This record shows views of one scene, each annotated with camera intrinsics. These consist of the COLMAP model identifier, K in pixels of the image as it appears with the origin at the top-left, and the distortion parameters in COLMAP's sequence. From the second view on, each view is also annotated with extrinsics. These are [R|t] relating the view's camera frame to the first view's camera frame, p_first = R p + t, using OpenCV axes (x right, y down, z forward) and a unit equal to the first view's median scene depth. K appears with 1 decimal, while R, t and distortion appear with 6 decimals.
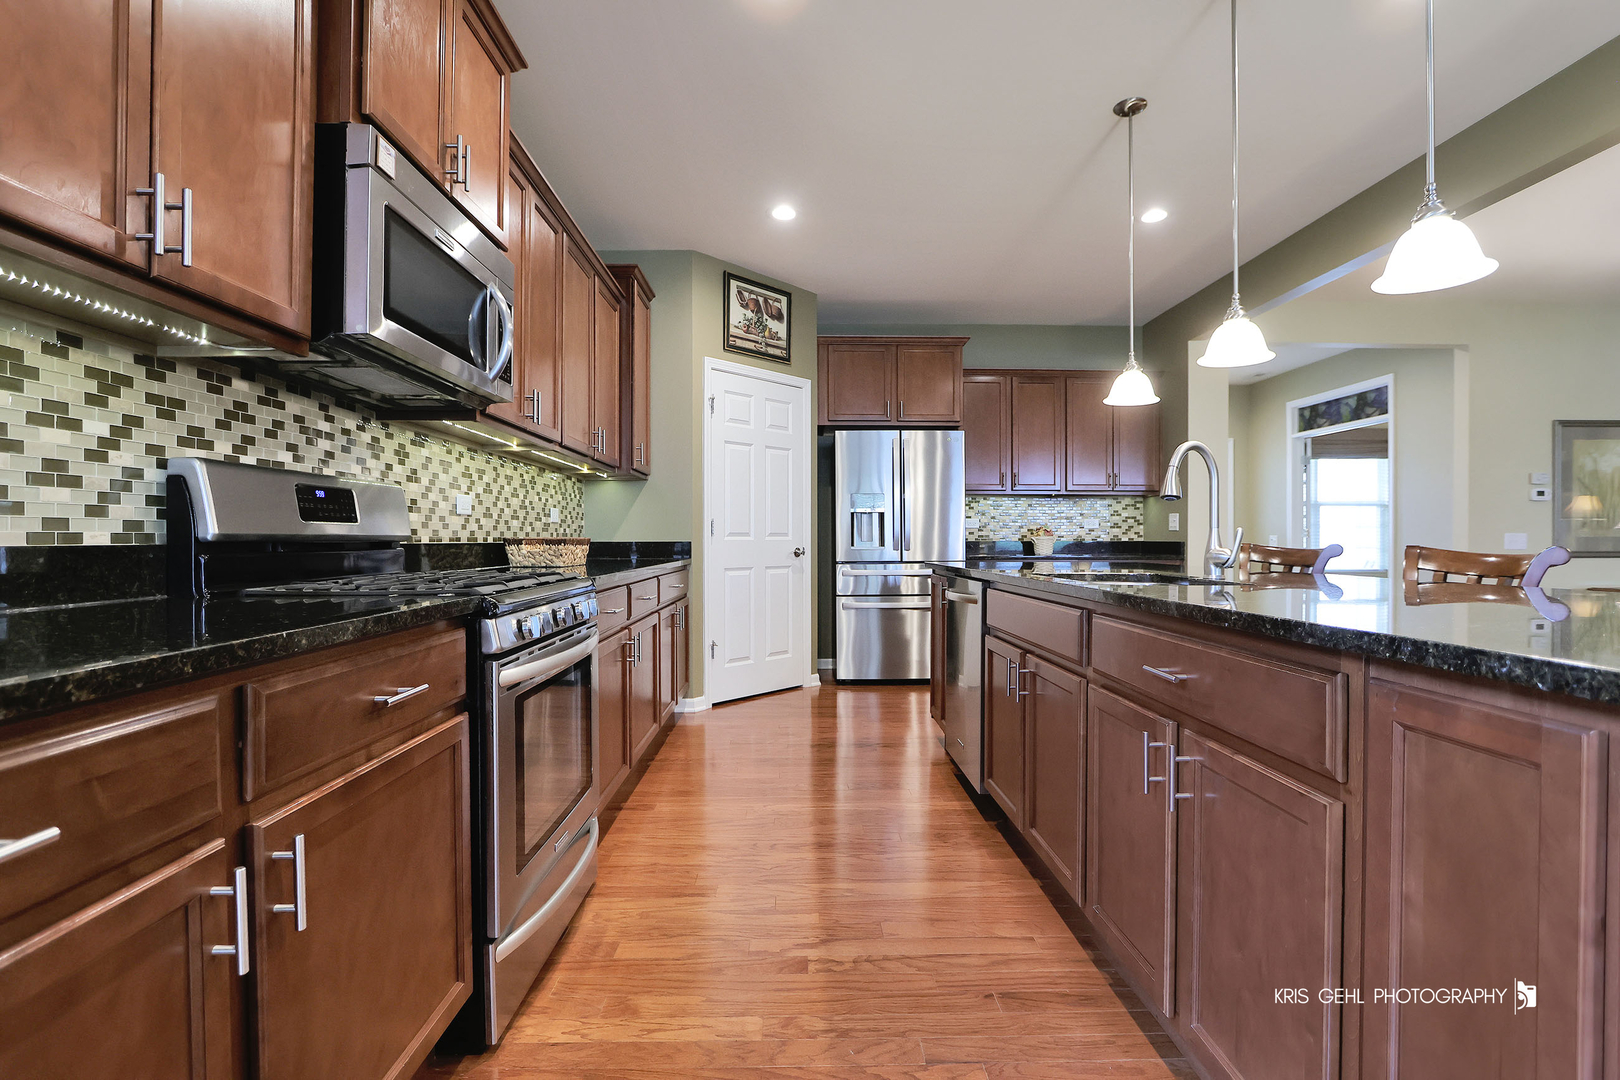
lens RADIAL K [[751.4, 0, 810.0], [0, 751.4, 540.0], [0, 0, 1]] dist [-0.015646, 0.000331]
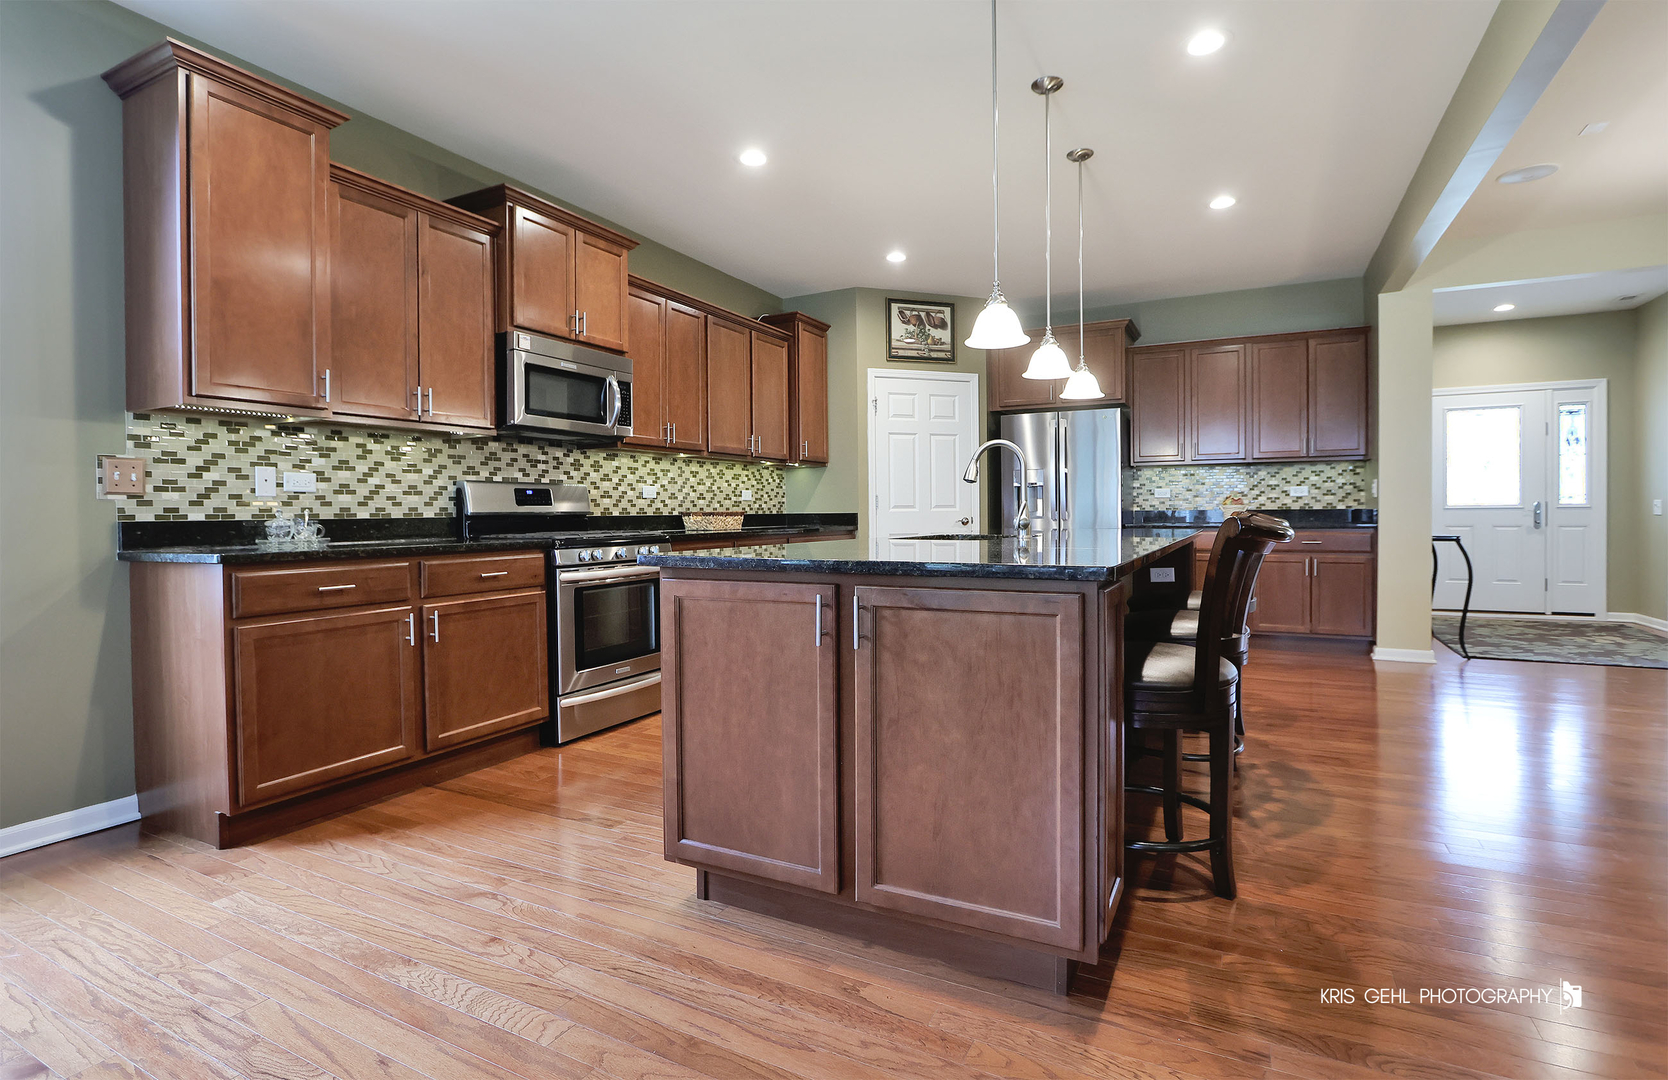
lens RADIAL K [[797.7, 0, 856.5], [0, 797.7, 522.1], [0, 0, 1]] dist [-0.002362, 0.000176]
pose [[0.887031, -0.000655, -0.461709, 0.490806], [0.007707, 0.999881, 0.013390, -0.000474], [0.461645, -0.015435, 0.886930, -0.230775]]
